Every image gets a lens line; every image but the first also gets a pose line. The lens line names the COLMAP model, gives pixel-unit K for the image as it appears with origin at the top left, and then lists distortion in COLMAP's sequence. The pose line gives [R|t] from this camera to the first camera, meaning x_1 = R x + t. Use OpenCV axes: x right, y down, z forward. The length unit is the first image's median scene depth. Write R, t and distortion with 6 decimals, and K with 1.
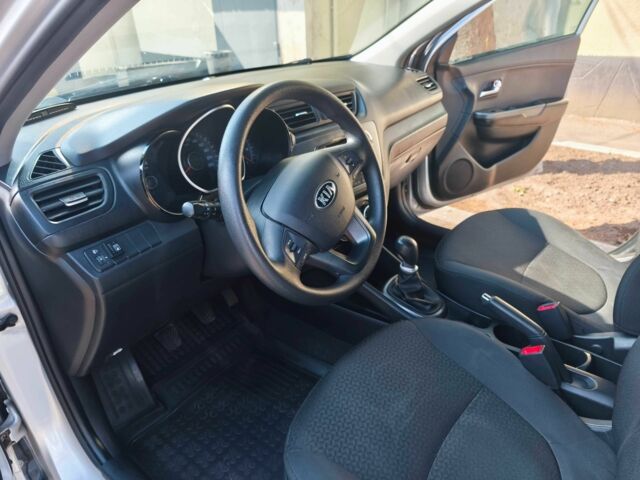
lens RADIAL K [[443.4, 0, 320.0], [0, 443.4, 240.0], [0, 0, 1]] dist [0.027212, -0.023856]
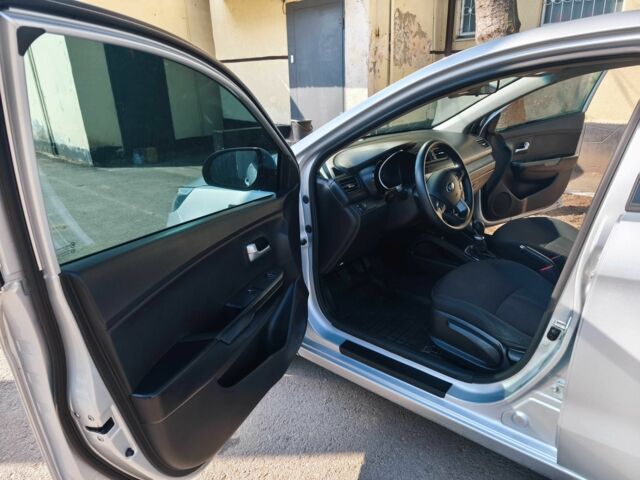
lens RADIAL K [[443.4, 0, 320.0], [0, 443.4, 240.0], [0, 0, 1]] dist [0.027212, -0.023856]
pose [[0.997501, 0.025191, -0.066008, -0.206620], [-0.033349, 0.991526, -0.125557, 0.197462], [0.062286, 0.127444, 0.989888, -0.532094]]
